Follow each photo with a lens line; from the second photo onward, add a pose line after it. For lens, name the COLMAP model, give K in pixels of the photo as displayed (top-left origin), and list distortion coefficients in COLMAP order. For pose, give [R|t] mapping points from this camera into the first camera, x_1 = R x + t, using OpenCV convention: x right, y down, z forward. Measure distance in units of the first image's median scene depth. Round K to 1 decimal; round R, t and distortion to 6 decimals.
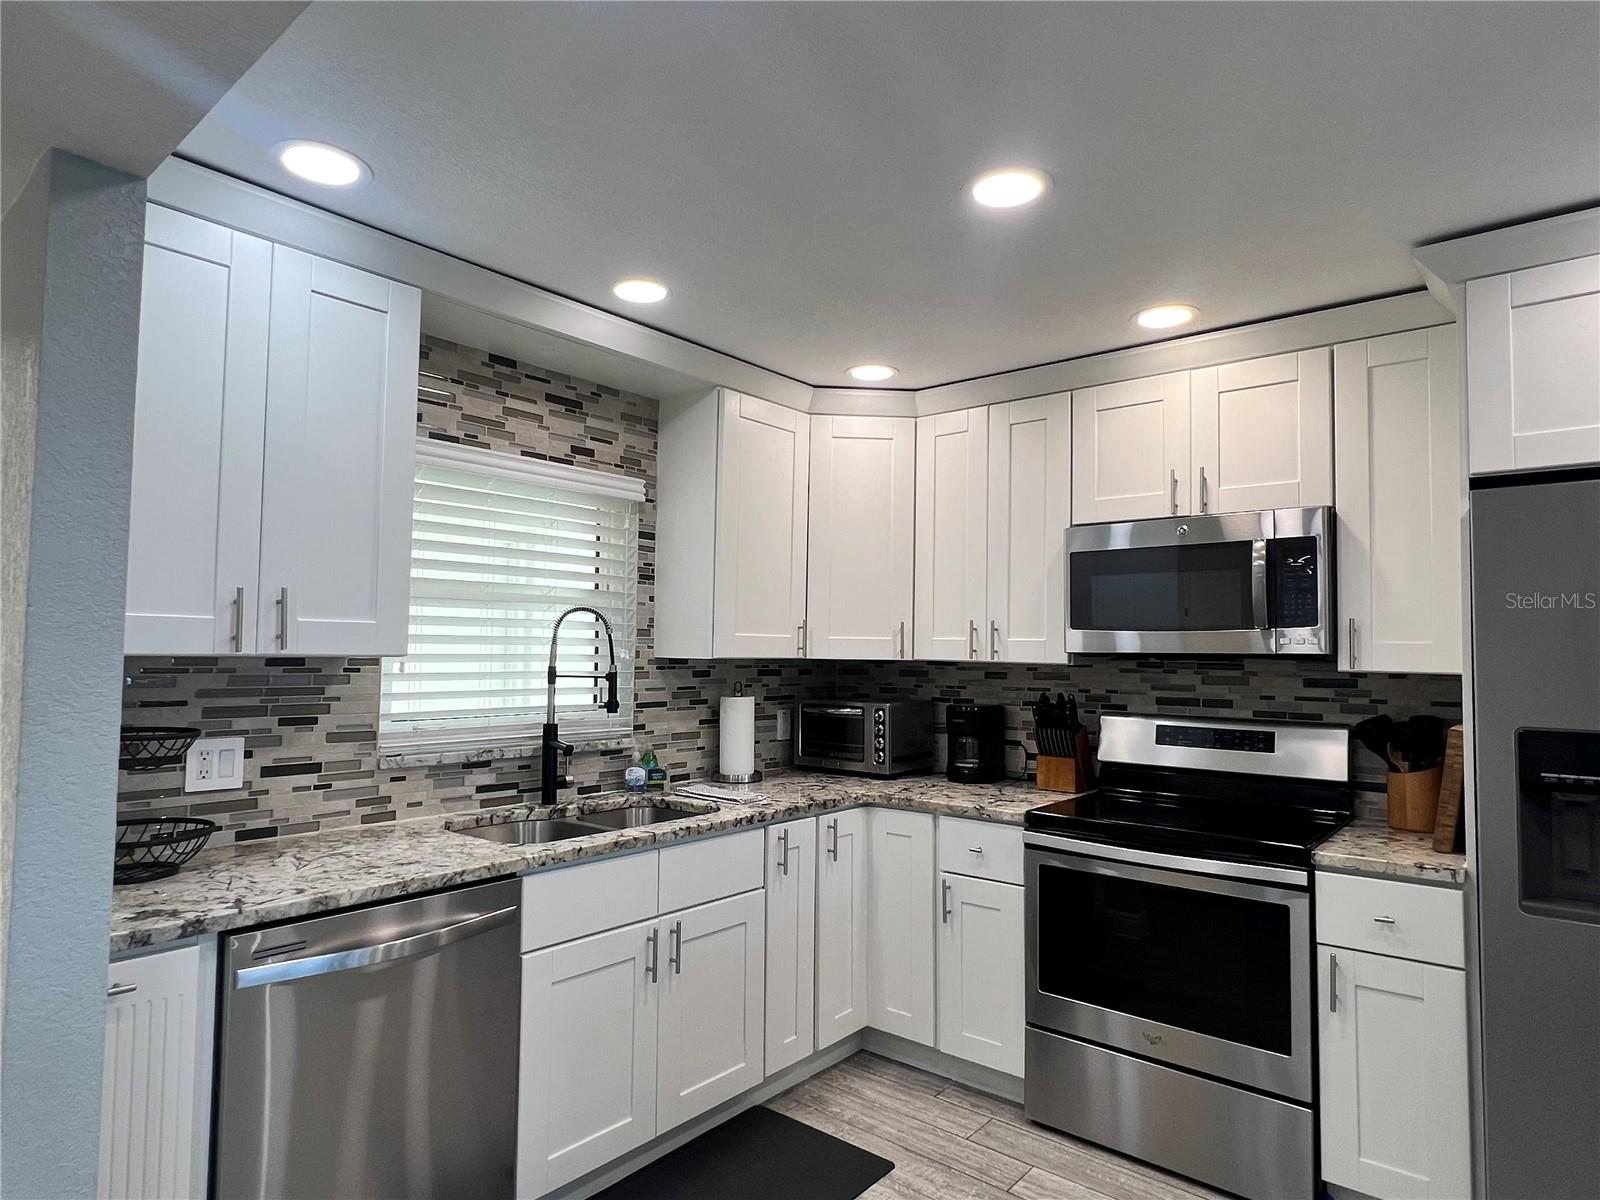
lens RADIAL K [[924.6, 0, 800.0], [0, 924.6, 600.0], [0, 0, 1]] dist [-0.002426, -0.000462]
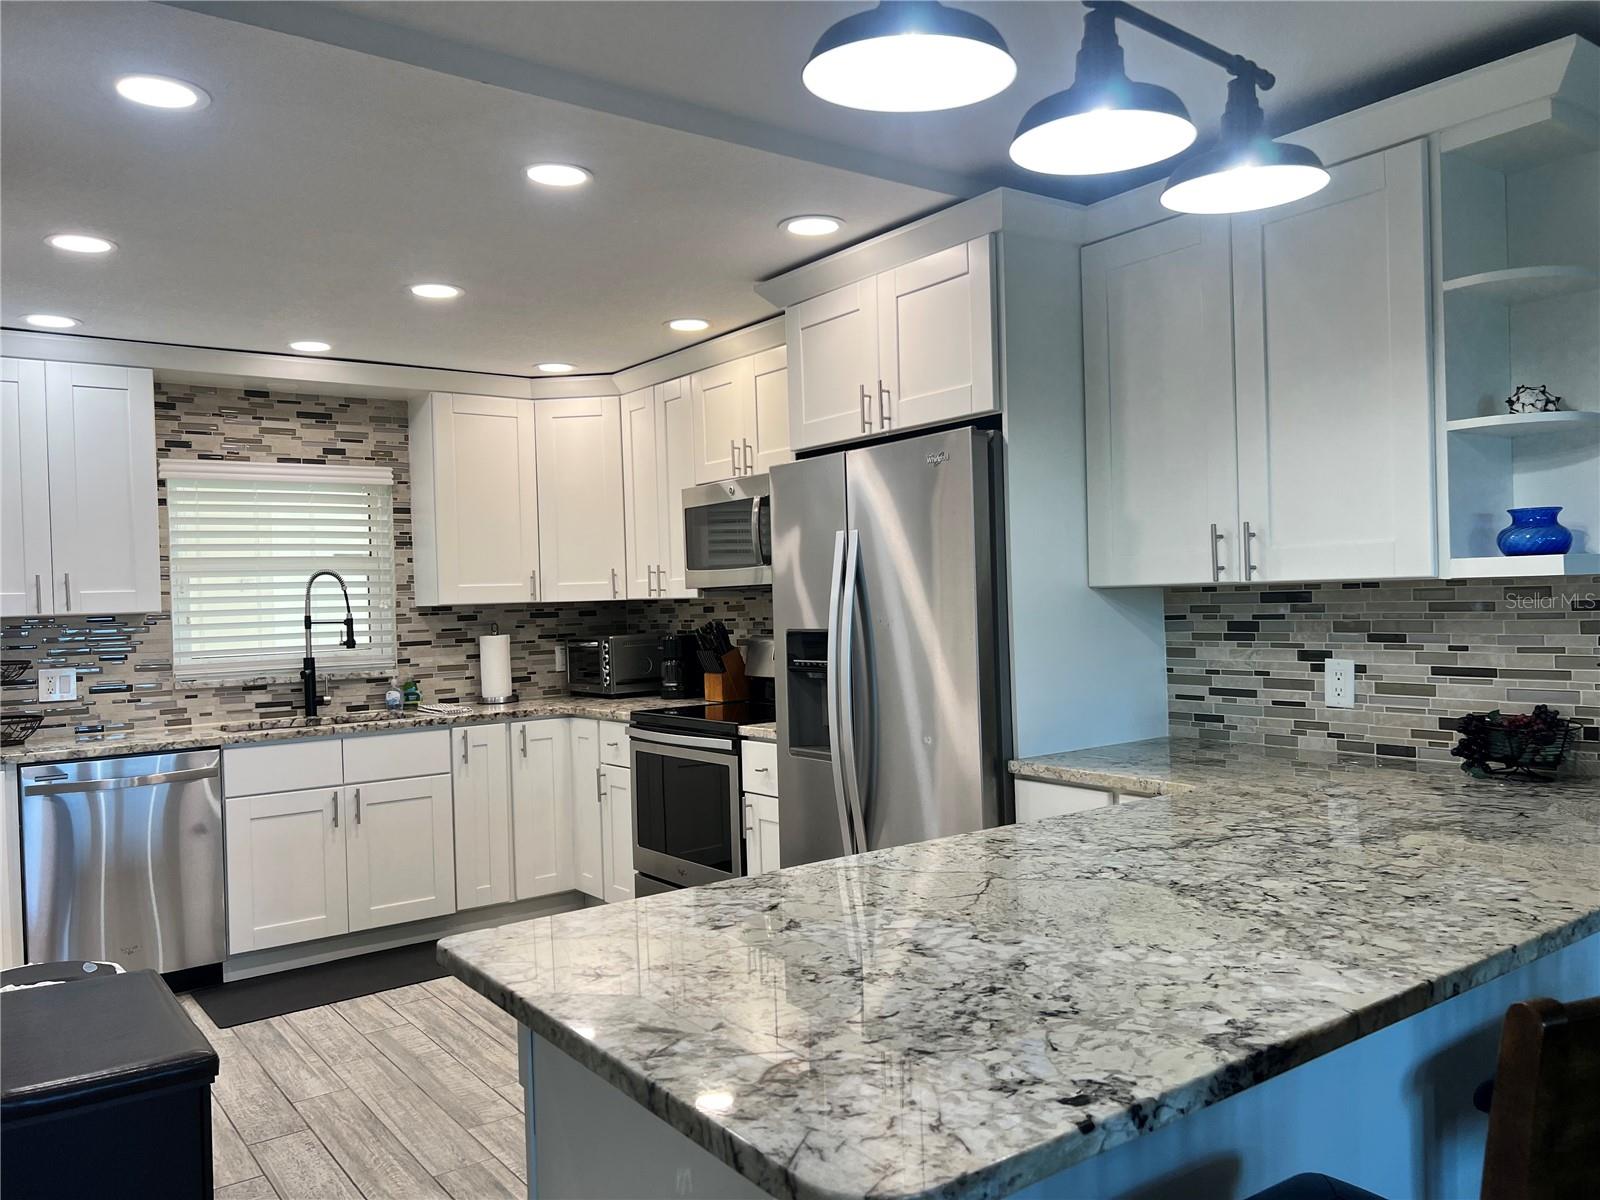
lens RADIAL K [[1207.7, 0, 800.0], [0, 1207.7, 600.0], [0, 0, 1]] dist [0.010210, -0.005184]
pose [[0.972418, -0.043249, -0.229199, 0.808743], [0.056913, 0.996953, 0.053343, -0.005449], [0.226194, -0.064916, 0.971917, -0.541162]]
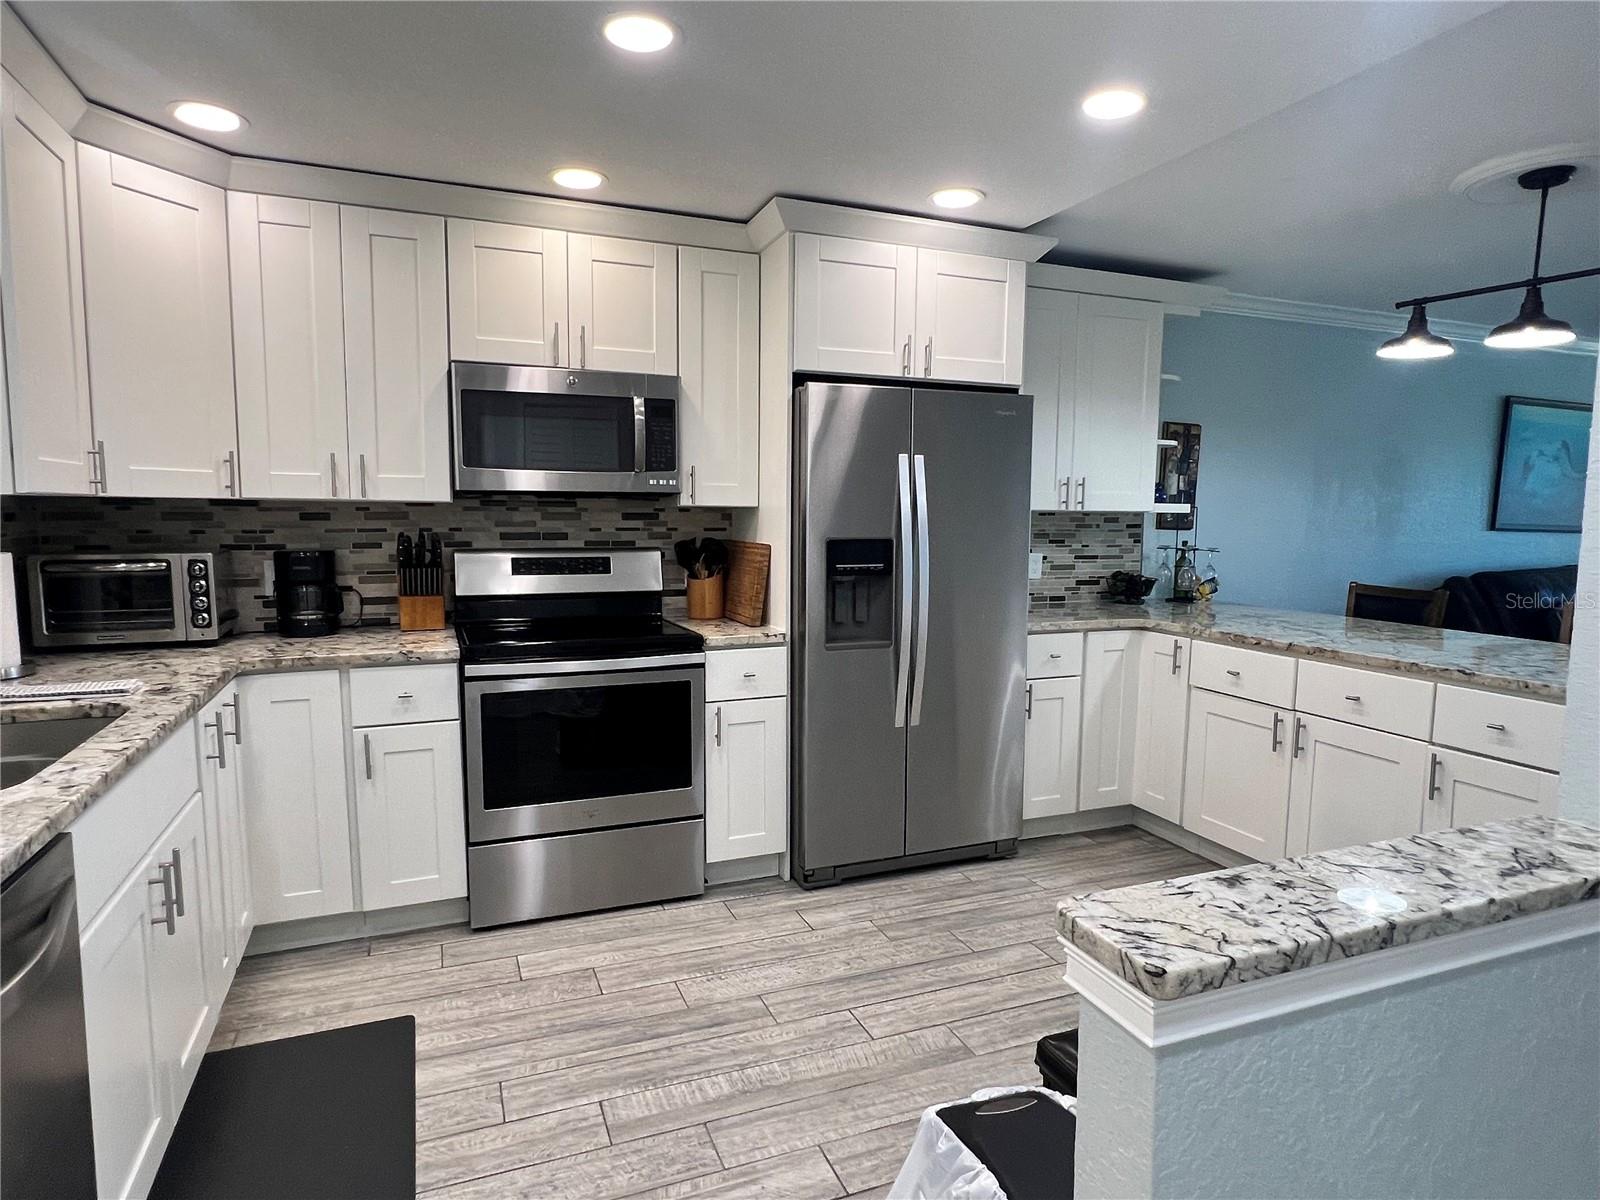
lens RADIAL K [[924.6, 0, 800.0], [0, 924.6, 600.0], [0, 0, 1]] dist [-0.002426, -0.000462]
pose [[0.463901, -0.095205, 0.880757, -0.440272], [-0.051460, 0.989634, 0.134078, 0.021150], [-0.884391, -0.107523, 0.454192, 0.203730]]
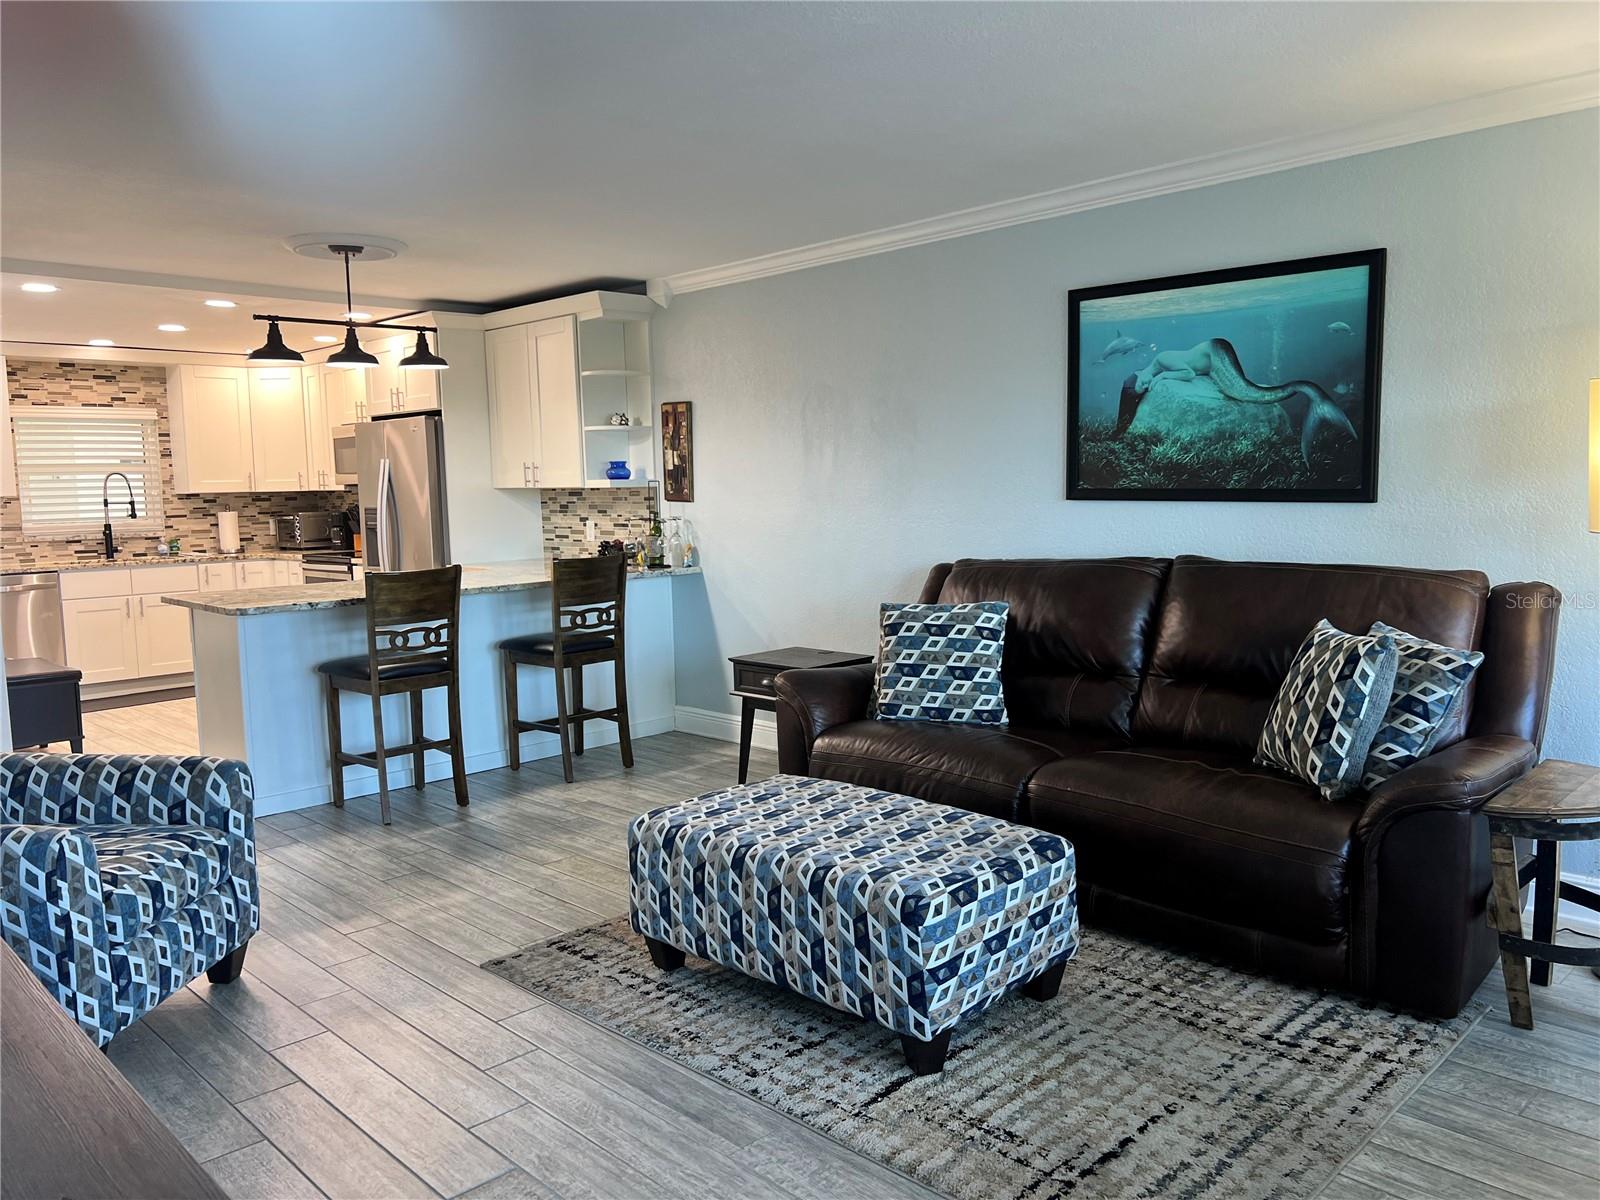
lens RADIAL K [[1207.7, 0, 800.0], [0, 1207.7, 600.0], [0, 0, 1]] dist [0.010210, -0.005184]
pose [[0.995341, -0.026556, -0.092687, 1.637638], [0.040424, 0.987688, 0.151121, -0.062443], [0.087533, -0.154164, 0.984160, -1.757087]]
